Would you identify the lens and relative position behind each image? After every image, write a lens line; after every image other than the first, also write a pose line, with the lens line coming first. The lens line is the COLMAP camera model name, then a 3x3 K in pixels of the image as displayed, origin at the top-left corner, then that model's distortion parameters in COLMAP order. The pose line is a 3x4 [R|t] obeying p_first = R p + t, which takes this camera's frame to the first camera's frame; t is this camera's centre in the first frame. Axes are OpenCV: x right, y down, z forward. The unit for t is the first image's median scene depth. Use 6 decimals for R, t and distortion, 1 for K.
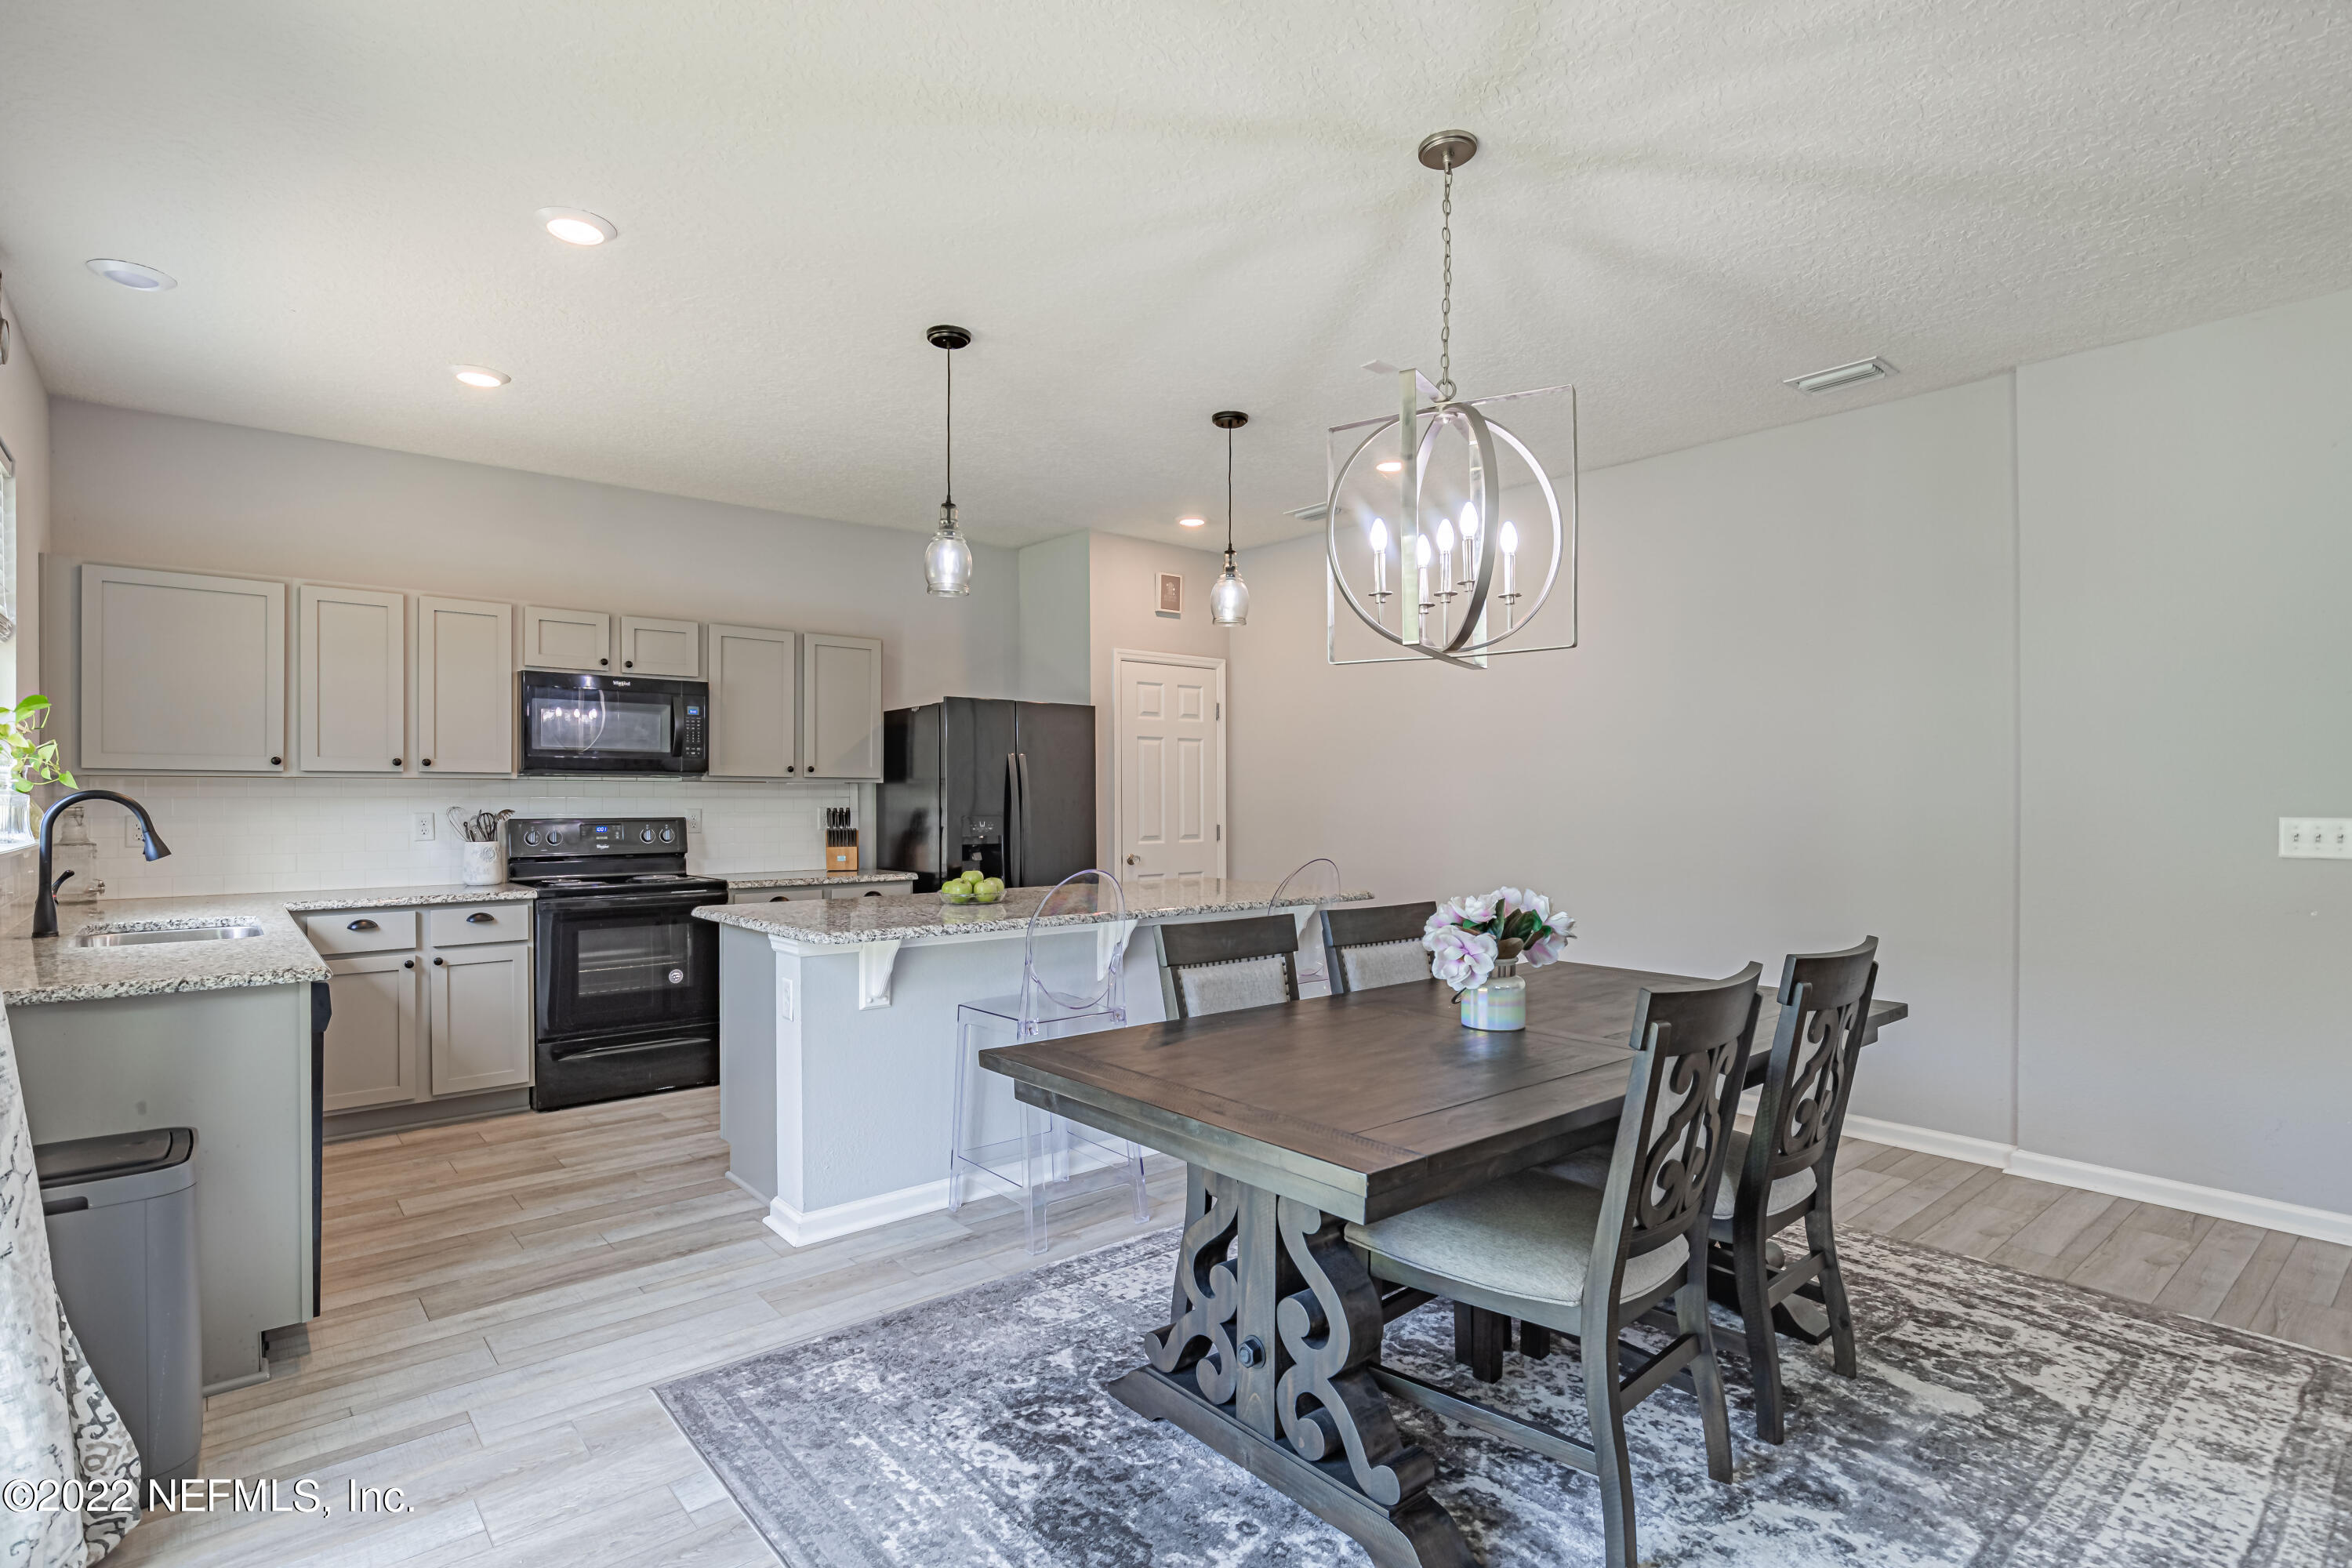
lens RADIAL K [[1159.4, 0, 1167.2], [0, 1159.4, 792.2], [0, 0, 1]] dist [0.001942, -0.000811]
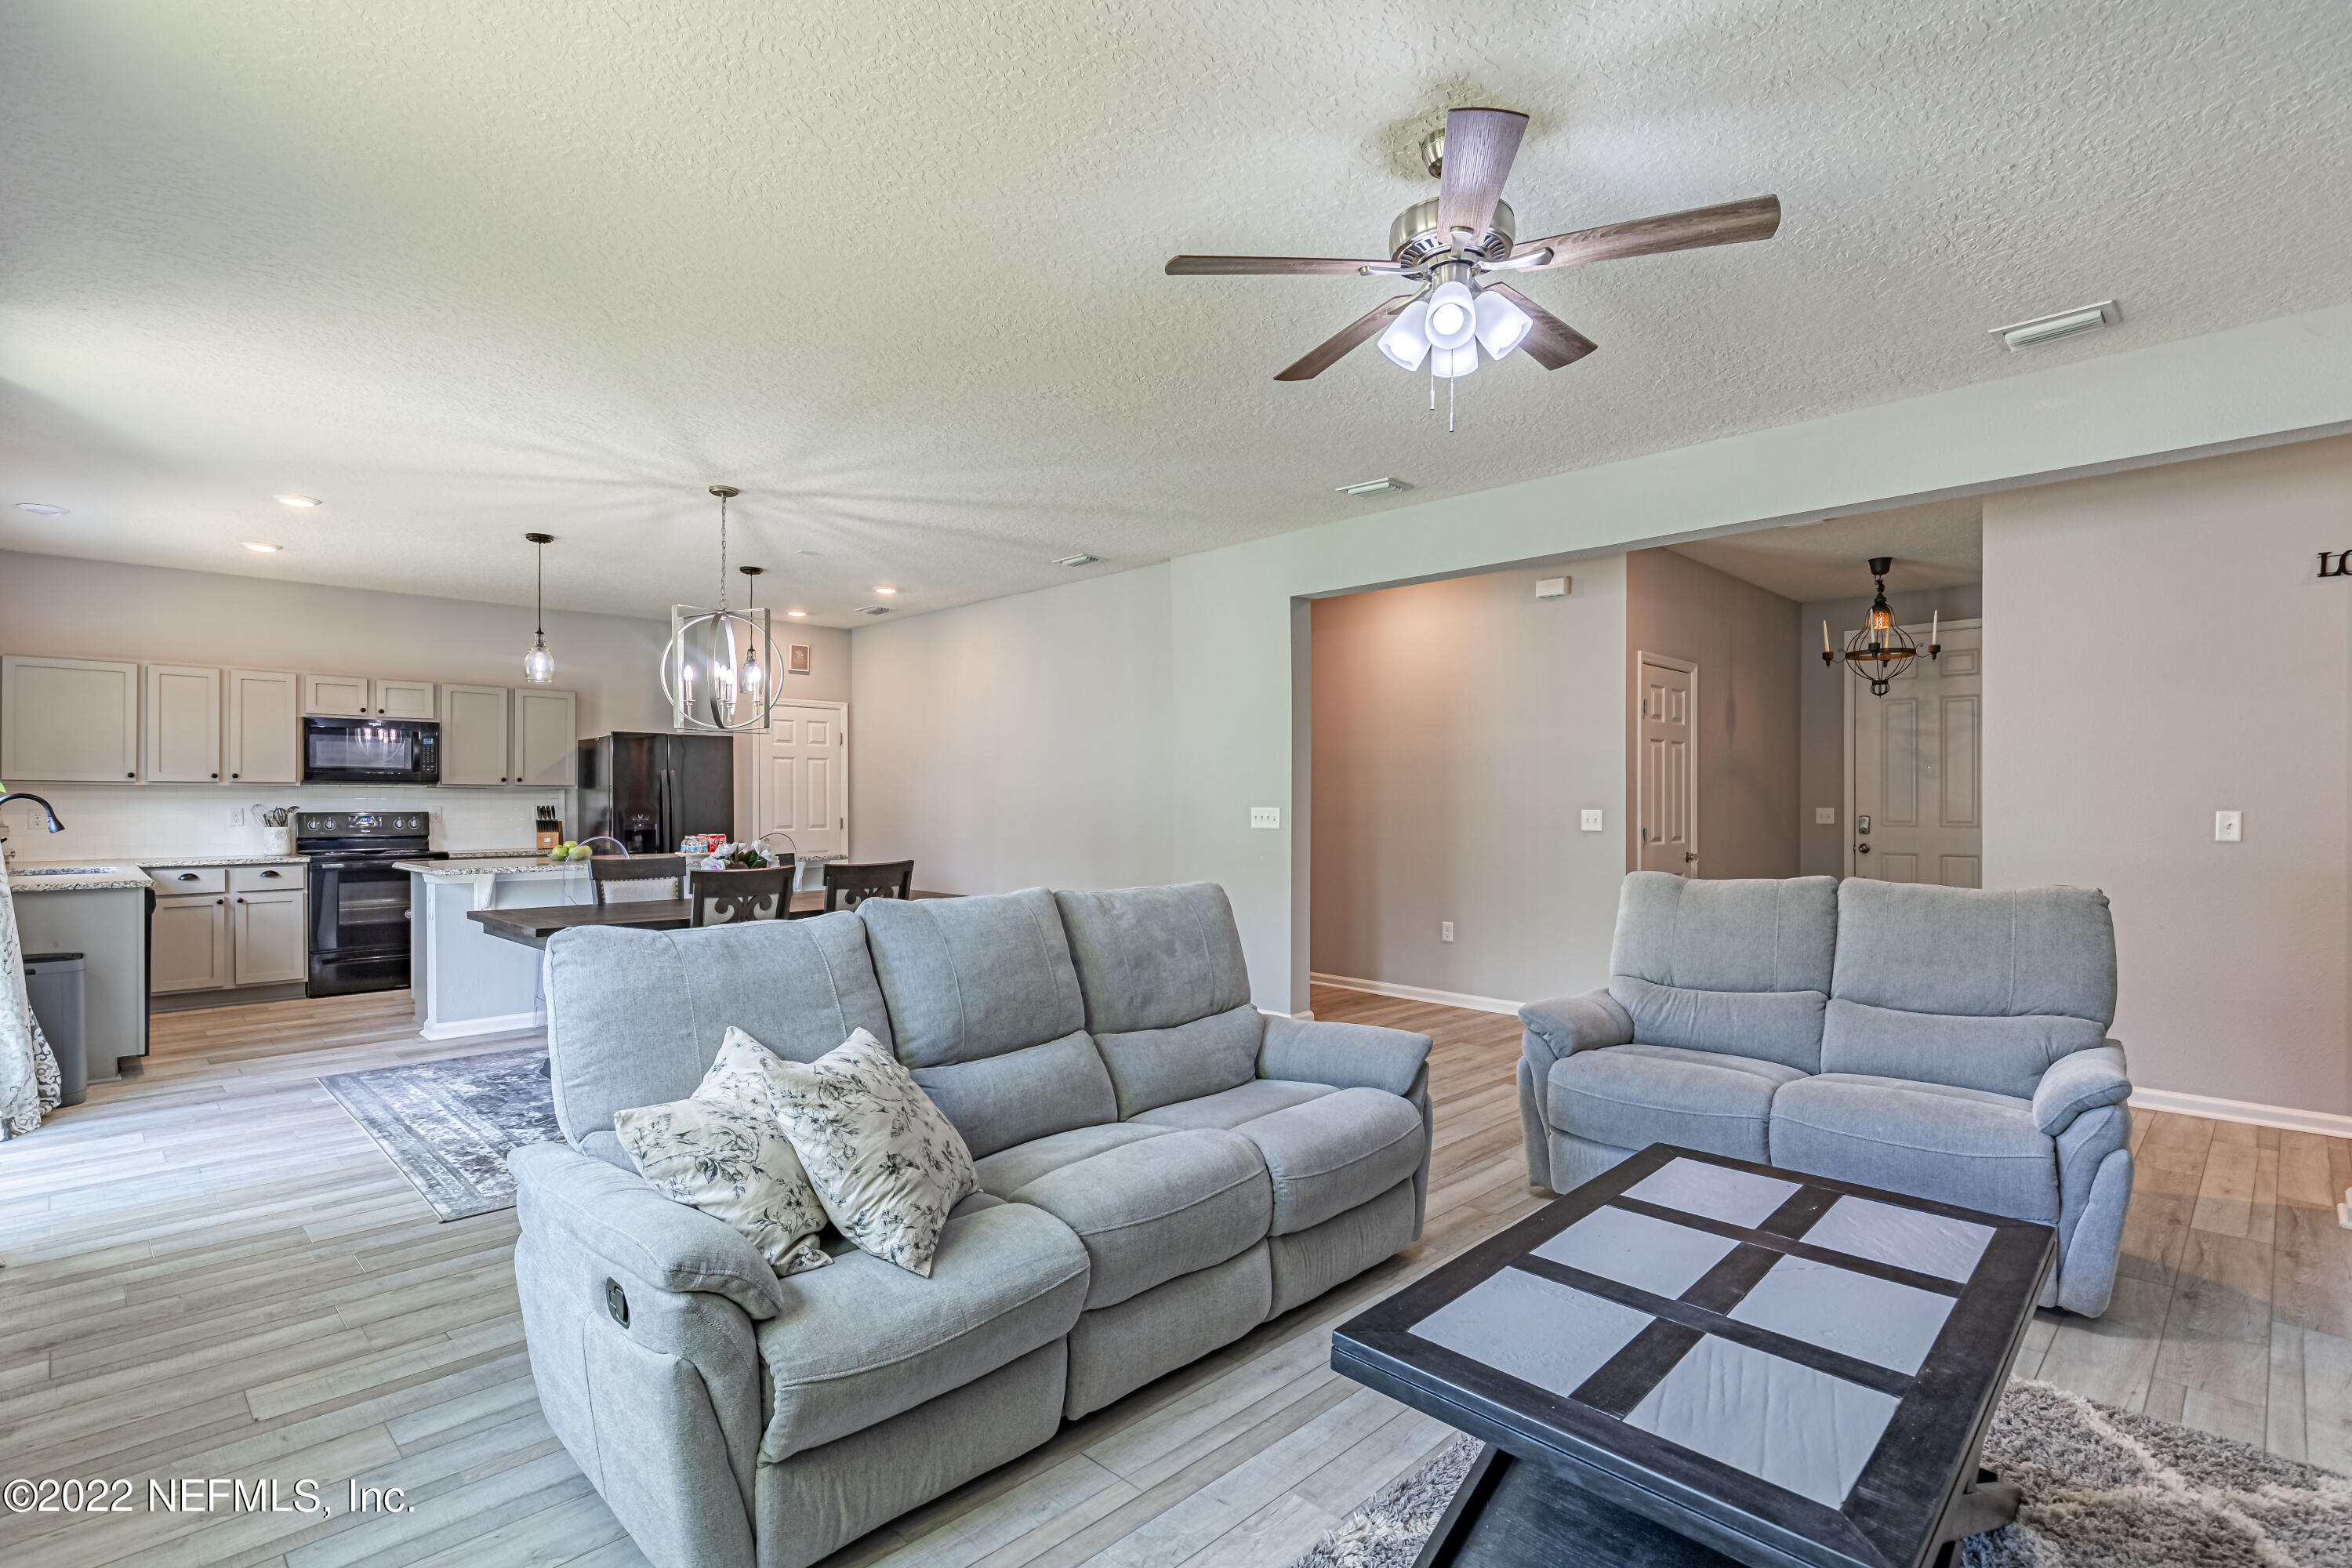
lens RADIAL K [[1138.5, 0, 1185.1], [0, 1138.5, 792.3], [0, 0, 1]] dist [0.004039, -0.000024]
pose [[0.996531, 0.000265, 0.083218, 0.504279], [0.000018, 0.999994, -0.003402, 0.001718], [-0.083219, 0.003391, 0.996526, -0.634173]]
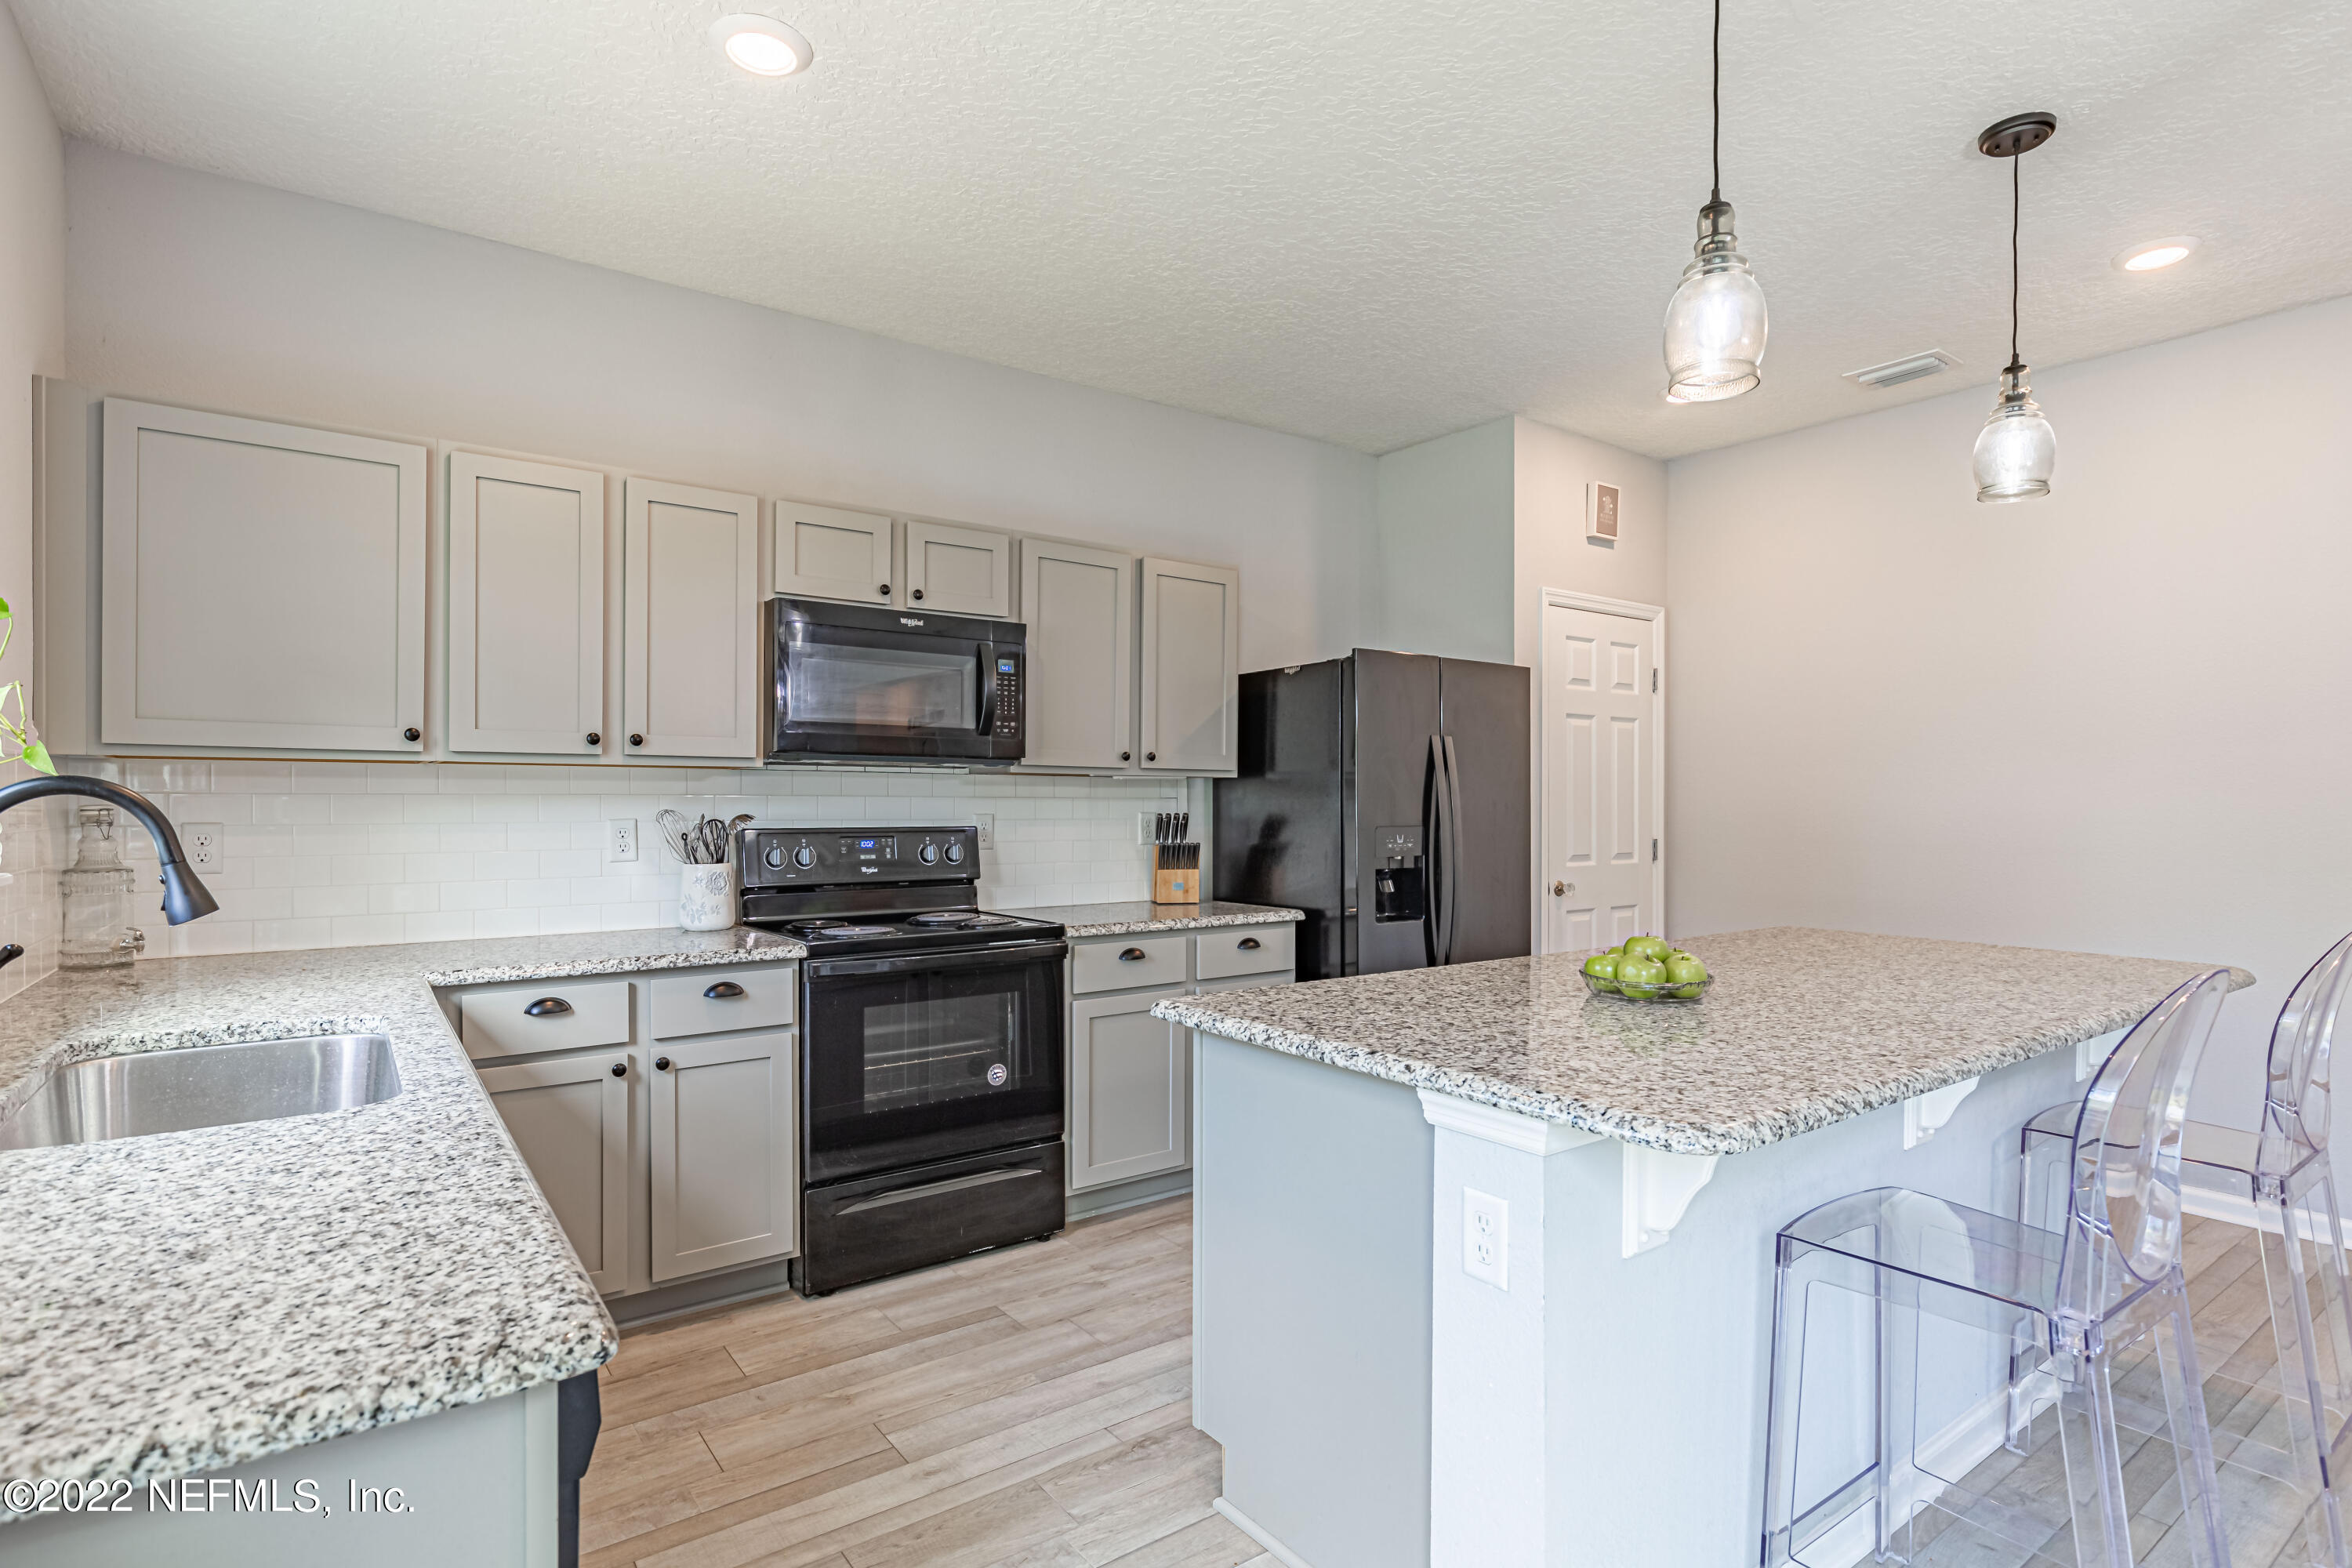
lens RADIAL K [[1159.4, 0, 1158.6], [0, 1159.4, 792.6], [0, 0, 1]] dist [0.001942, -0.000811]
pose [[0.997482, 0.004176, -0.070801, -0.302565], [-0.004242, 0.999991, -0.000791, 0.002182], [0.070797, 0.001090, 0.997490, 0.380648]]
